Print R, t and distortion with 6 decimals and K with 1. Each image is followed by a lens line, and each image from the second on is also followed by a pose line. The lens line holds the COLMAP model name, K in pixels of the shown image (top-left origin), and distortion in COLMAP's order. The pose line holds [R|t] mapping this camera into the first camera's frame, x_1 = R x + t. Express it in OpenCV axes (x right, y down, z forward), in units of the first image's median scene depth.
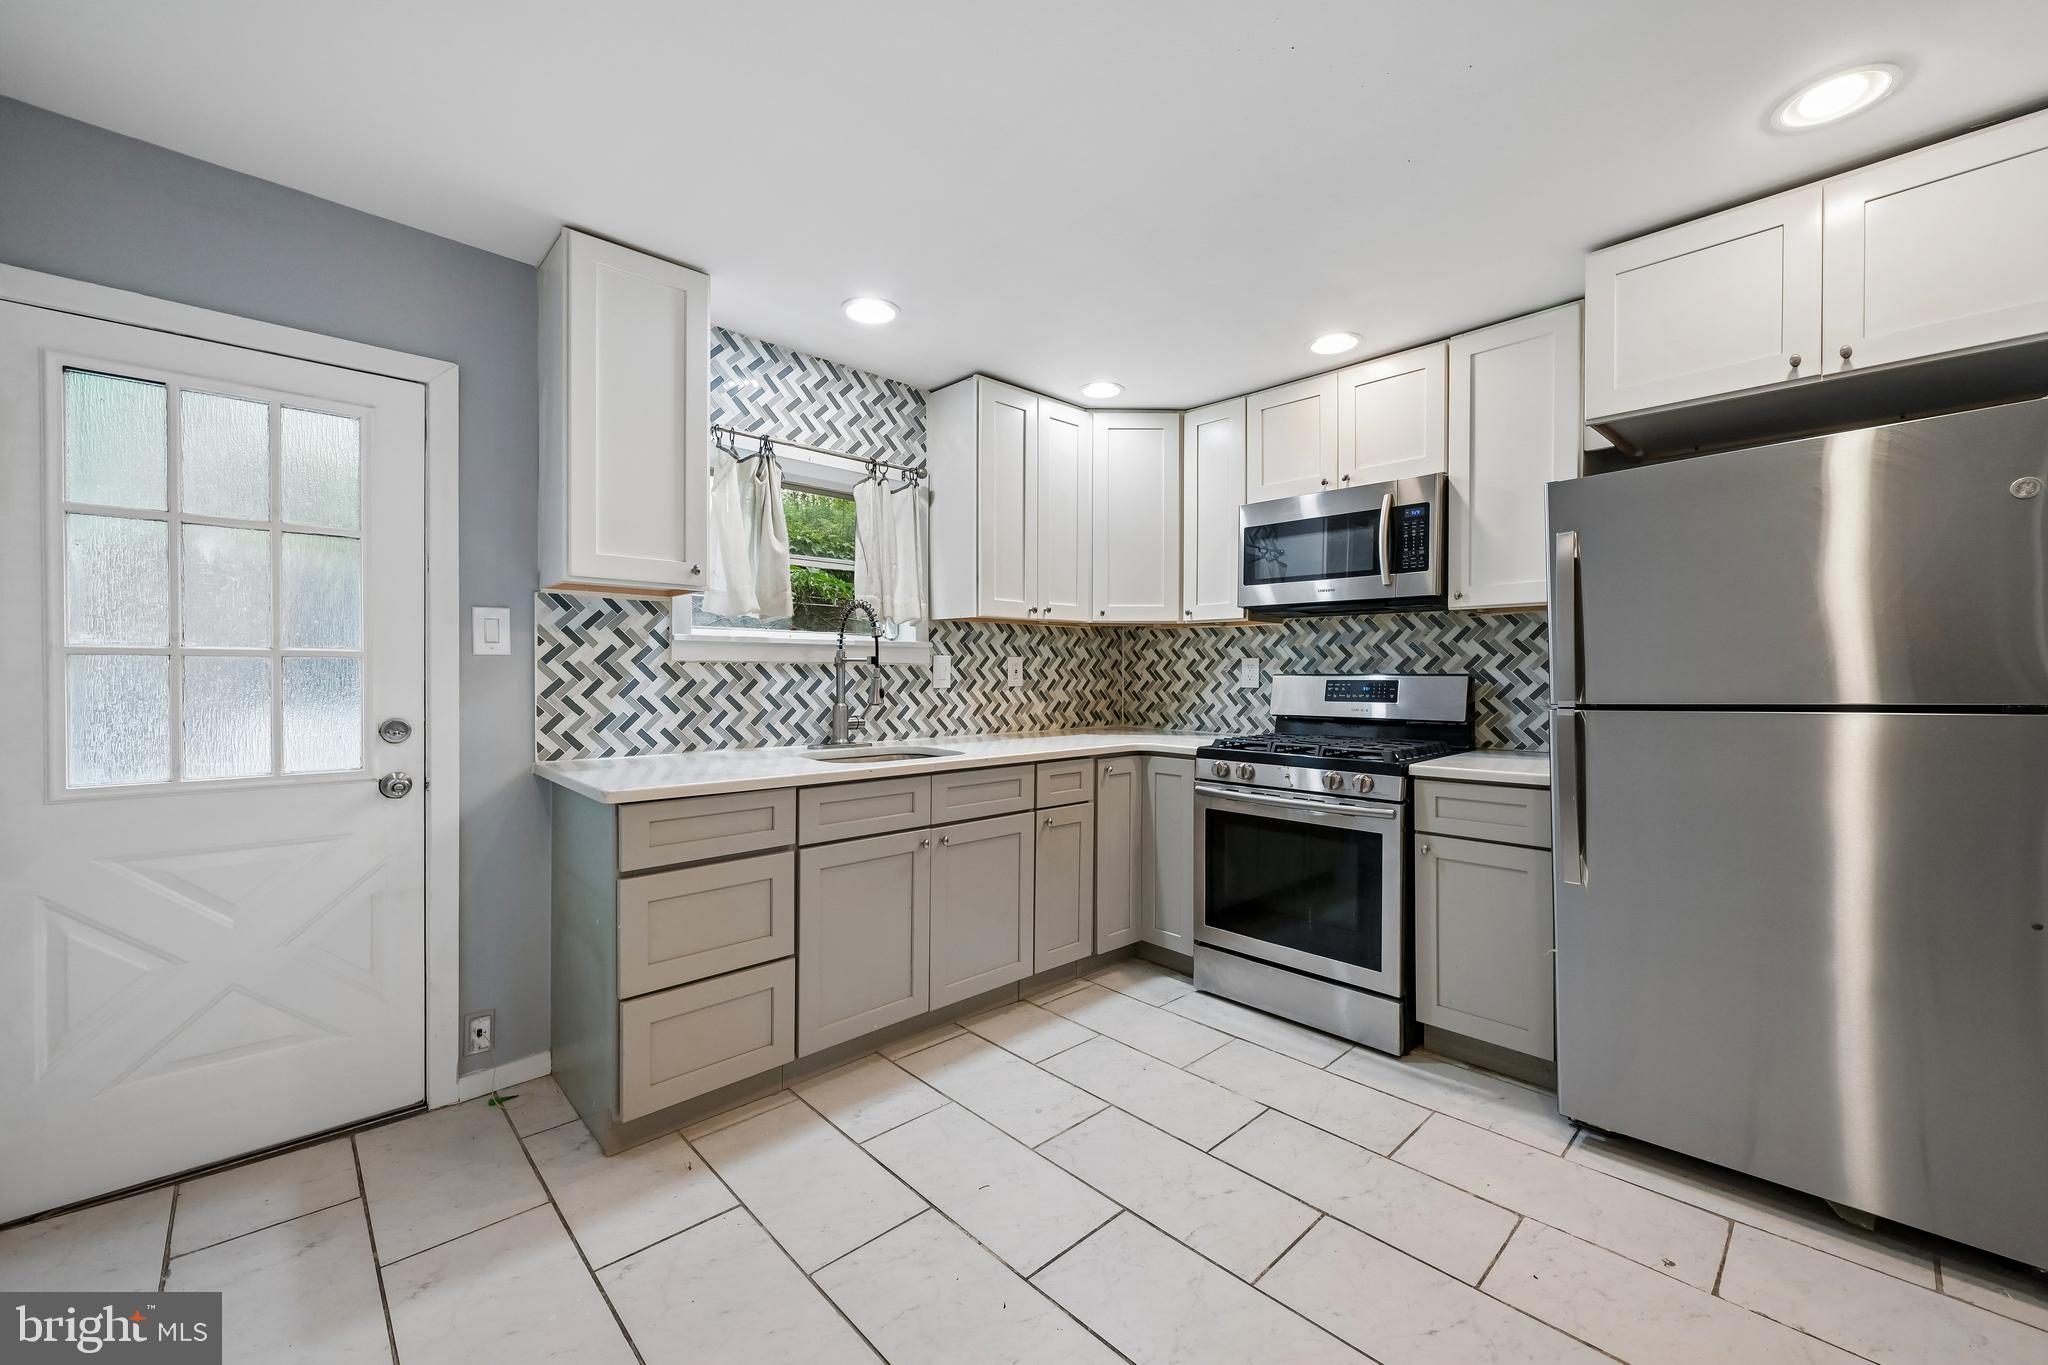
lens RADIAL K [[814.2, 0, 1028.7], [0, 814.2, 680.6], [0, 0, 1]] dist [0.001357, -0.000097]
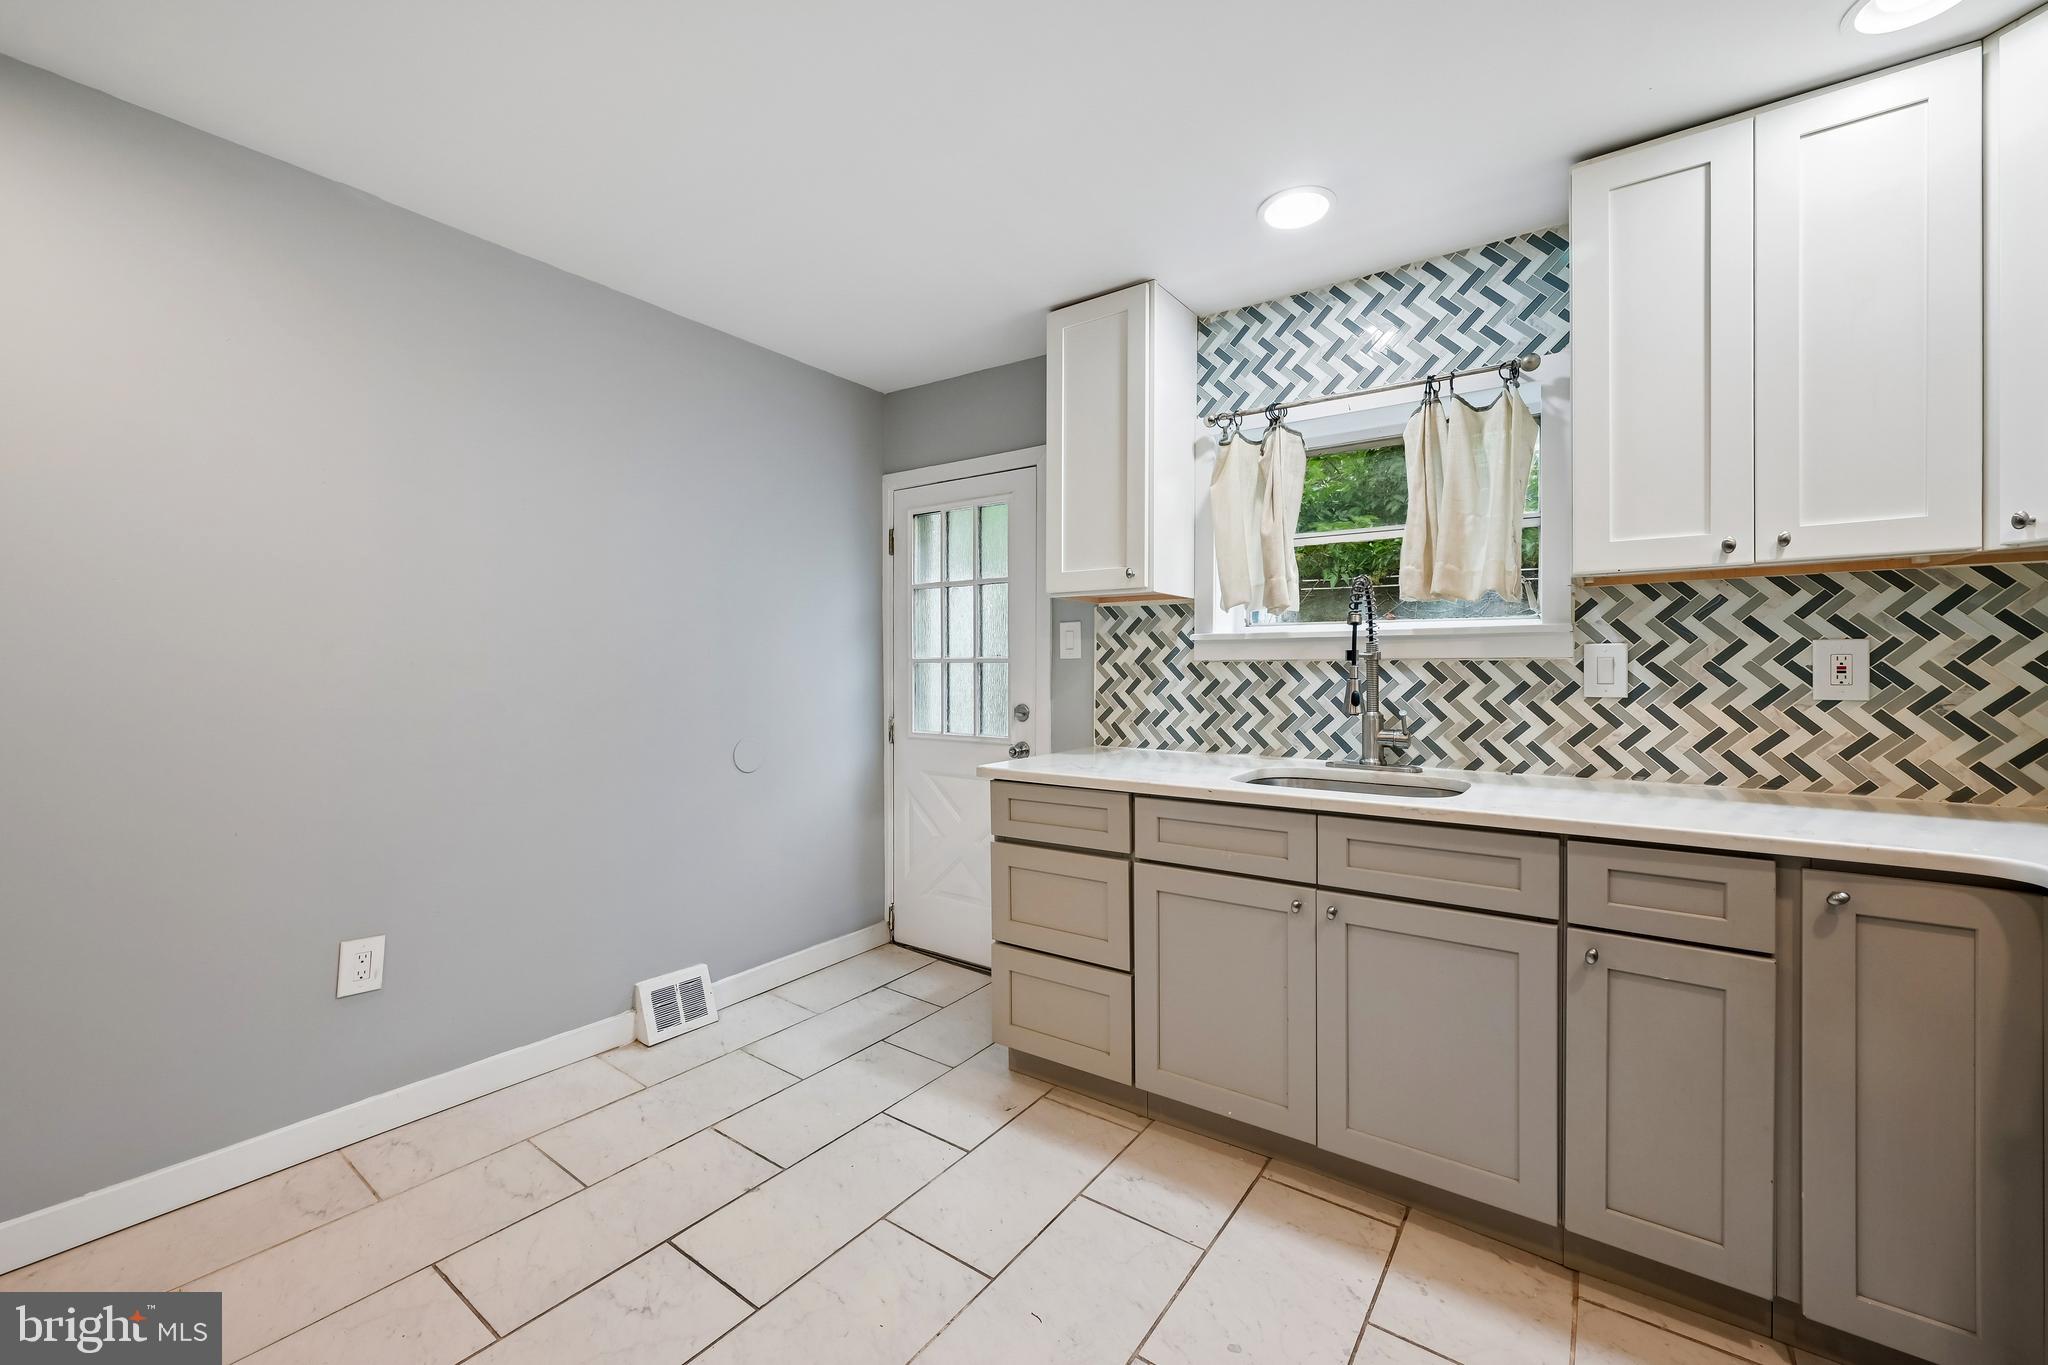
lens RADIAL K [[814.2, 0, 1025.8], [0, 814.2, 672.4], [0, 0, 1]] dist [0.001357, -0.000097]
pose [[0.186896, -0.001669, -0.982378, 0.469162], [-0.010419, 0.999939, -0.003681, -0.003368], [0.982324, 0.010923, 0.186867, 0.539419]]
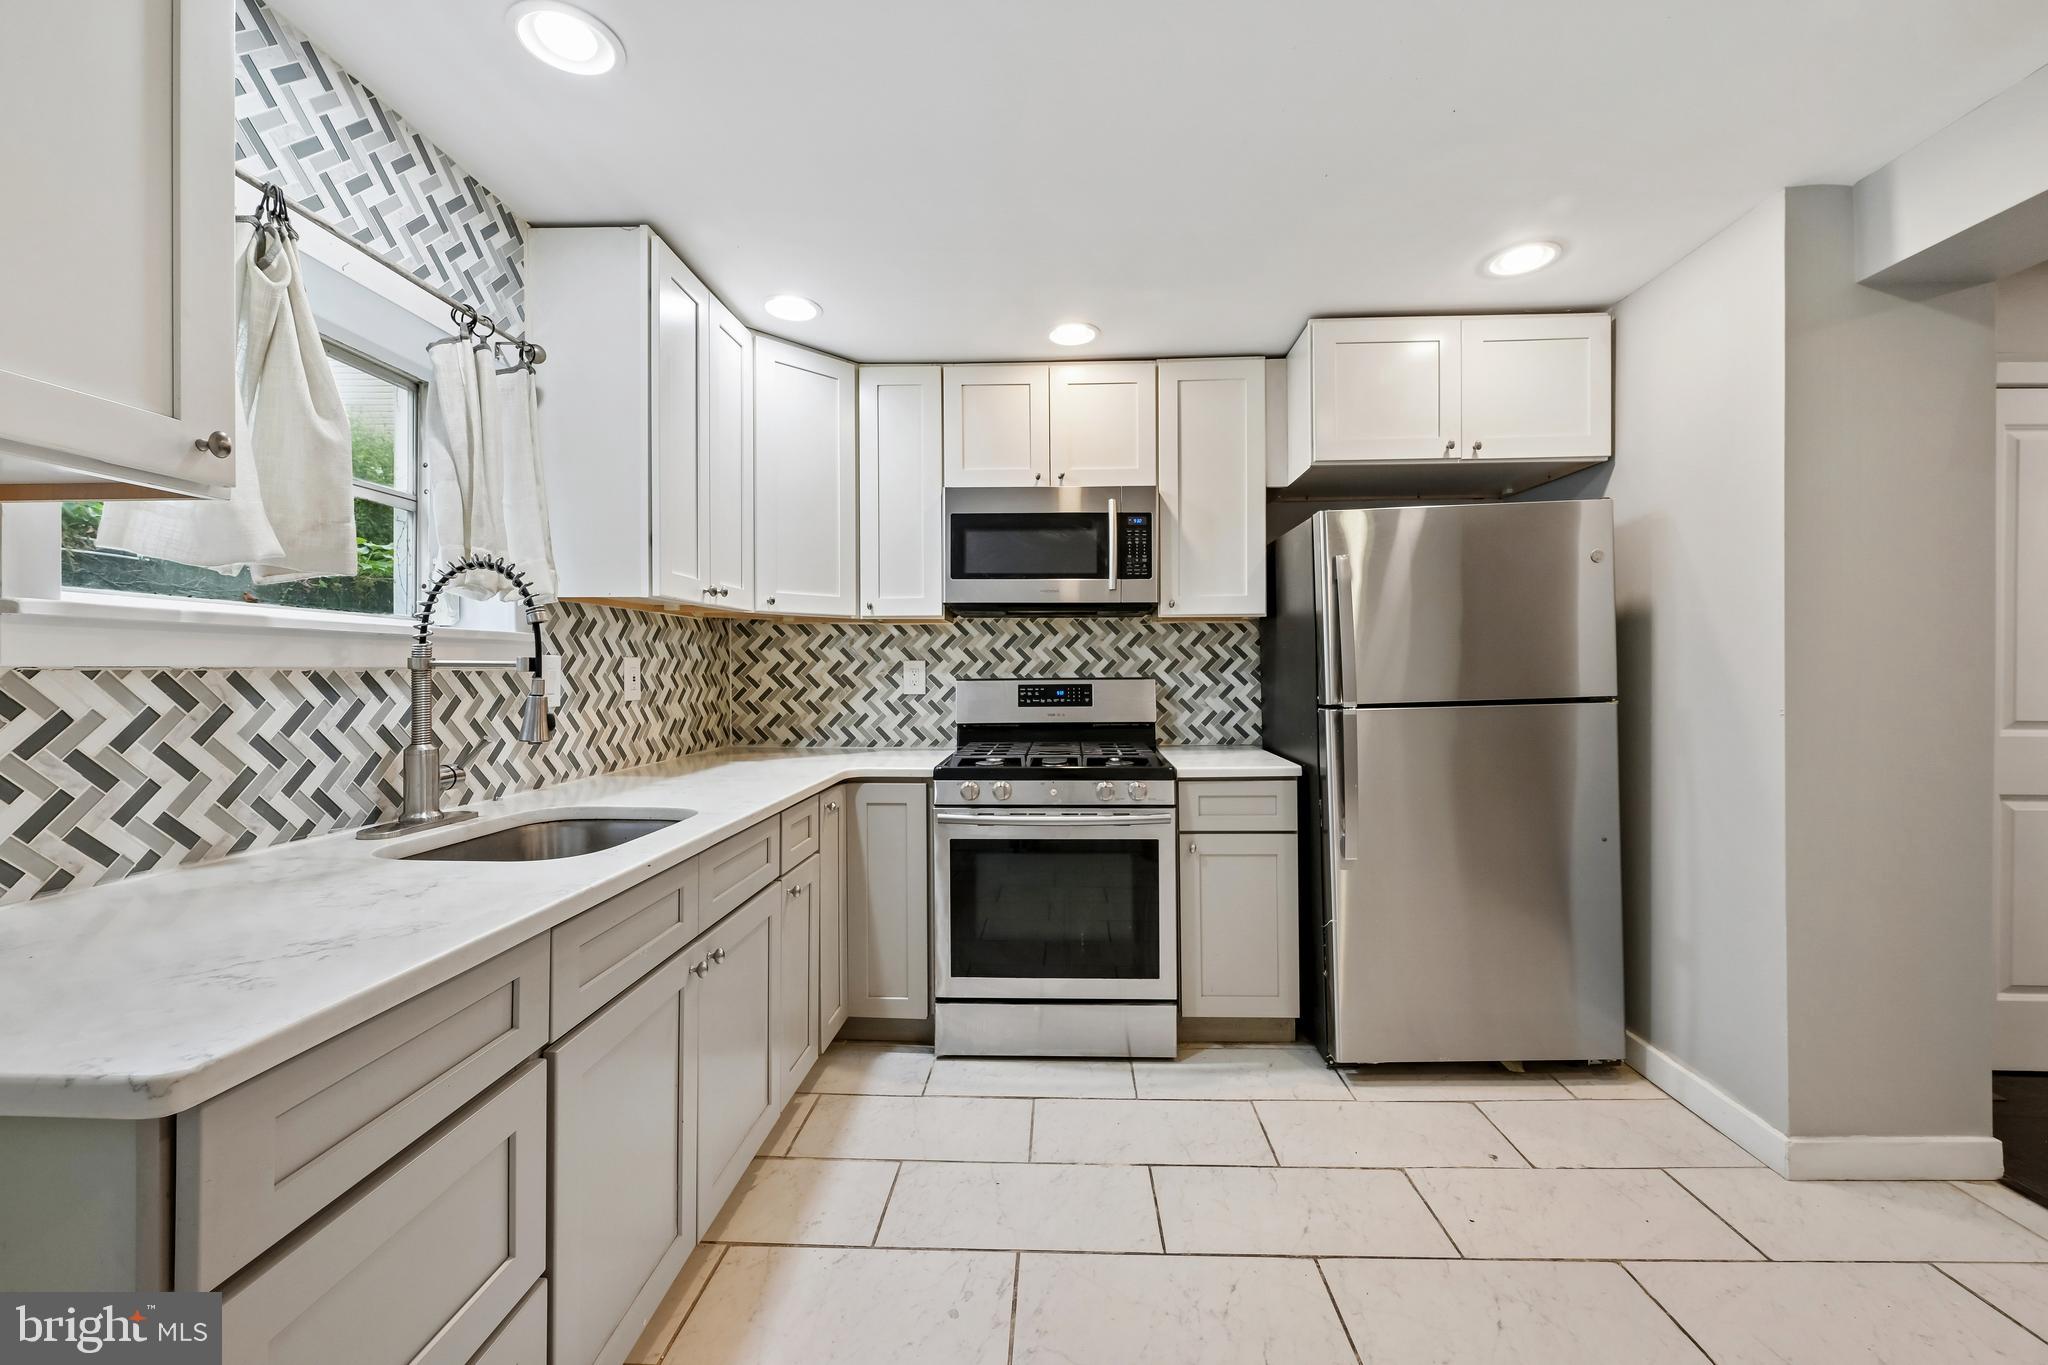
lens RADIAL K [[814.2, 0, 1037.5], [0, 814.2, 672.8], [0, 0, 1]] dist [0.001357, -0.000097]
pose [[0.713415, -0.006786, 0.700709, -0.320532], [0.012215, 0.999922, -0.002752, -0.012938], [-0.700635, 0.010523, 0.713442, 0.339139]]
